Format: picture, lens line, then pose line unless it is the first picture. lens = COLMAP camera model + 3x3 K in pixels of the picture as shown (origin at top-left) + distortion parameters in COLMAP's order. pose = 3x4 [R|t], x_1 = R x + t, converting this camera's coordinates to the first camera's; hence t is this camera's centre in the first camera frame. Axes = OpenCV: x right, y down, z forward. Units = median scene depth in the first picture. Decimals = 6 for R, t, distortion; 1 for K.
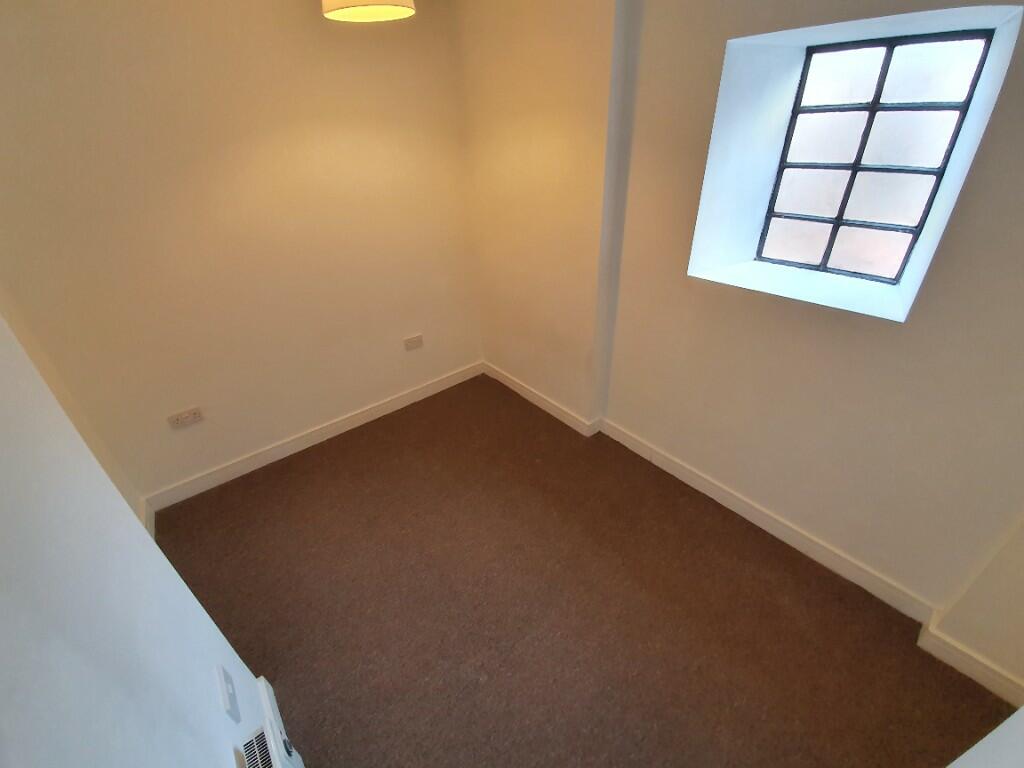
lens RADIAL K [[406.2, 0, 512.0], [0, 406.2, 384.0], [0, 0, 1]] dist [-0.025329, -0.003613]
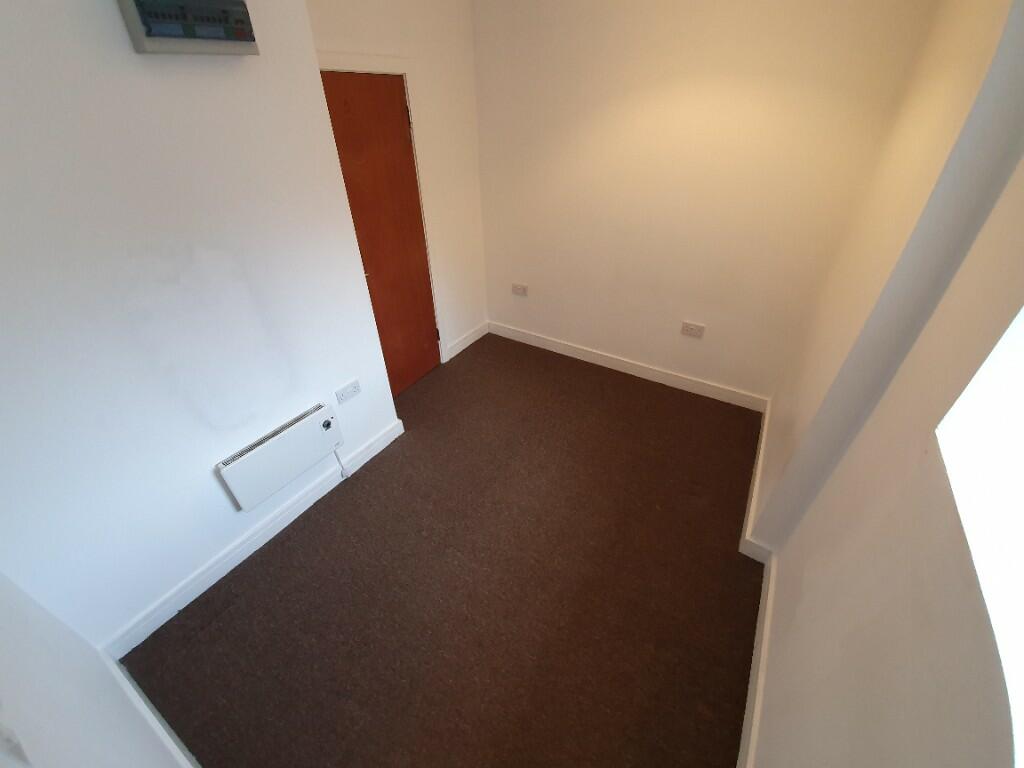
lens RADIAL K [[404.0, 0, 517.2], [0, 404.0, 375.1], [0, 0, 1]] dist [0.003400, -0.013008]
pose [[0.311246, 0.556649, -0.770239, 0.547977], [-0.486083, 0.789701, 0.374293, -0.234180], [0.816609, 0.257903, 0.516369, 0.307079]]
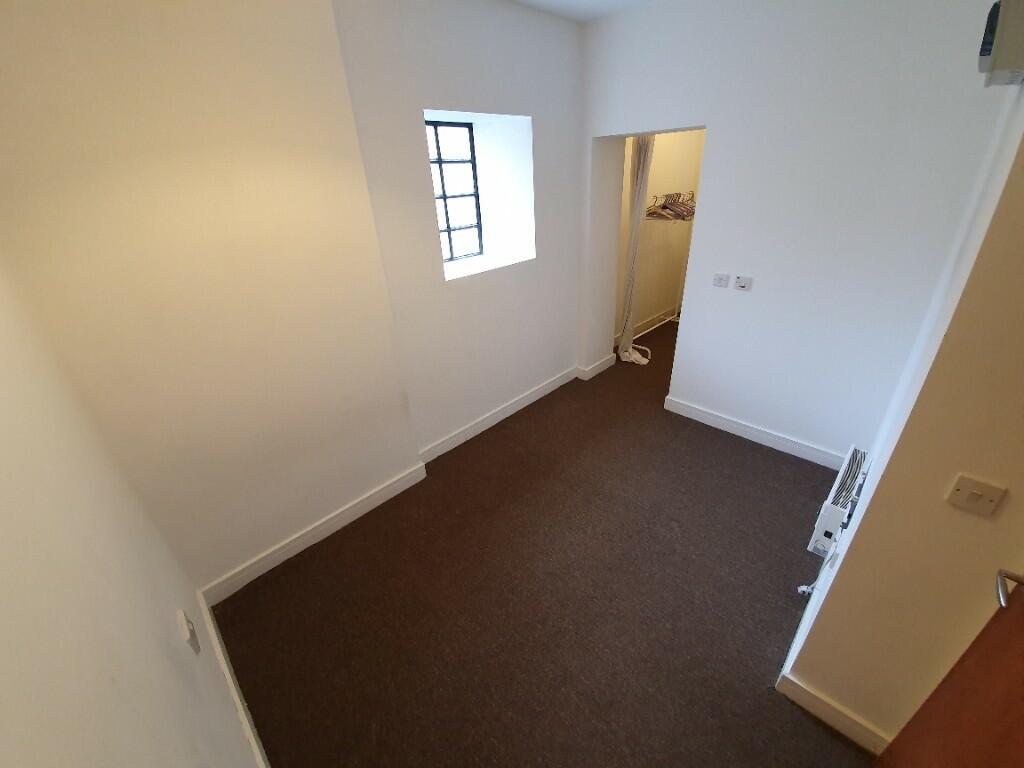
lens RADIAL K [[404.0, 0, 517.2], [0, 404.0, 375.1], [0, 0, 1]] dist [0.003400, -0.013008]
pose [[-0.086830, -0.419101, 0.903778, -0.801219], [0.551159, 0.735507, 0.394022, -0.391274], [-0.829870, 0.532338, 0.167127, 0.680279]]
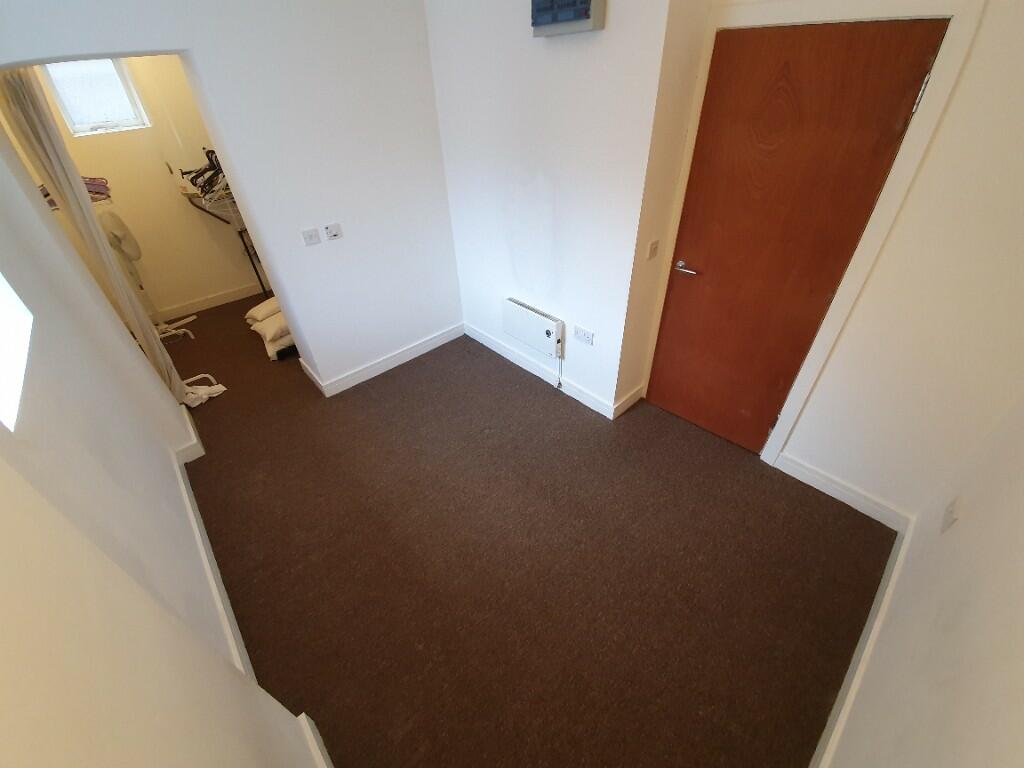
lens RADIAL K [[404.0, 0, 517.2], [0, 404.0, 375.1], [0, 0, 1]] dist [0.003400, -0.013008]
pose [[-0.996928, 0.078182, -0.004632, -0.151701], [0.026594, 0.393550, 0.918919, -0.639439], [0.073666, 0.915973, -0.394420, 1.051015]]
